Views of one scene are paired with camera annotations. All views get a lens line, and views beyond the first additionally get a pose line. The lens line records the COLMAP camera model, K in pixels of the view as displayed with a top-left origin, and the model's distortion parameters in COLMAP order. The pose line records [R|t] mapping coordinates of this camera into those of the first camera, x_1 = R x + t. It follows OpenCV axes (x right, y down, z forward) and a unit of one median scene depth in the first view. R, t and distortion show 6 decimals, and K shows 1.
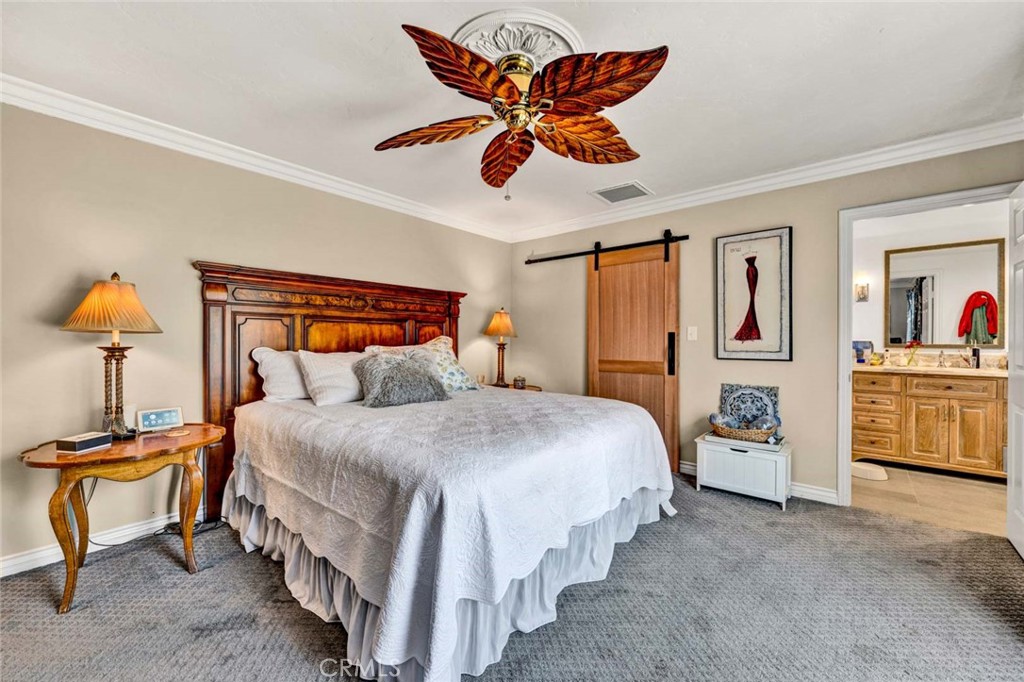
lens RADIAL K [[416.7, 0, 504.6], [0, 416.7, 339.3], [0, 0, 1]] dist [-0.002295, 0.000137]
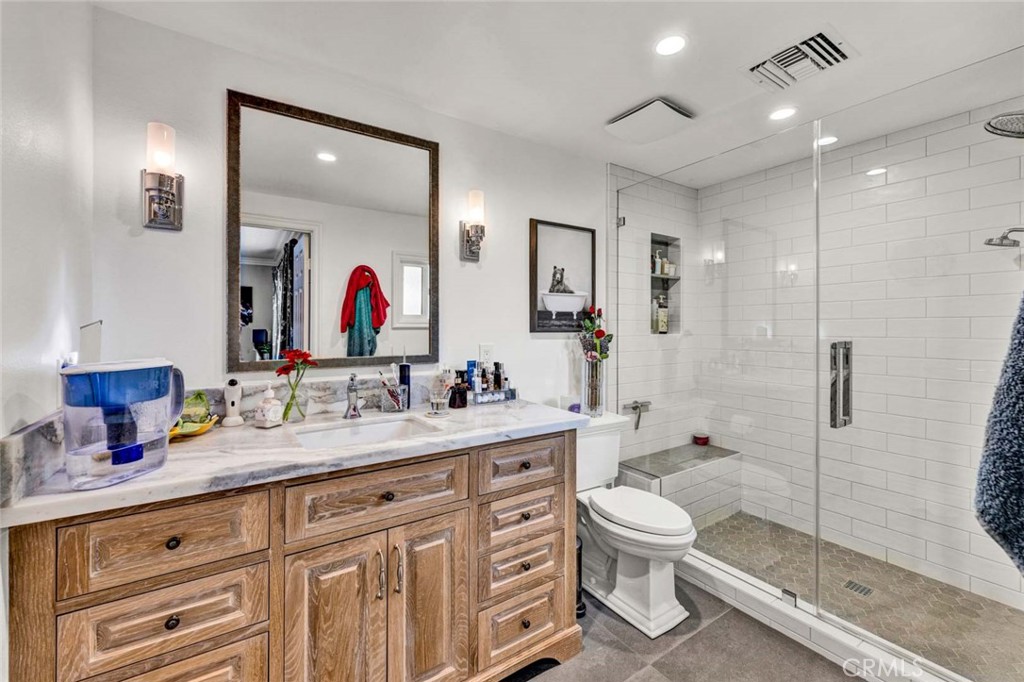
lens RADIAL K [[416.7, 0, 505.7], [0, 416.7, 330.0], [0, 0, 1]] dist [-0.002295, 0.000137]
pose [[0.284045, -0.007752, 0.958780, 0.710779], [-0.001148, 0.999964, 0.008425, -0.020103], [-0.958810, -0.003494, 0.284026, 0.746544]]
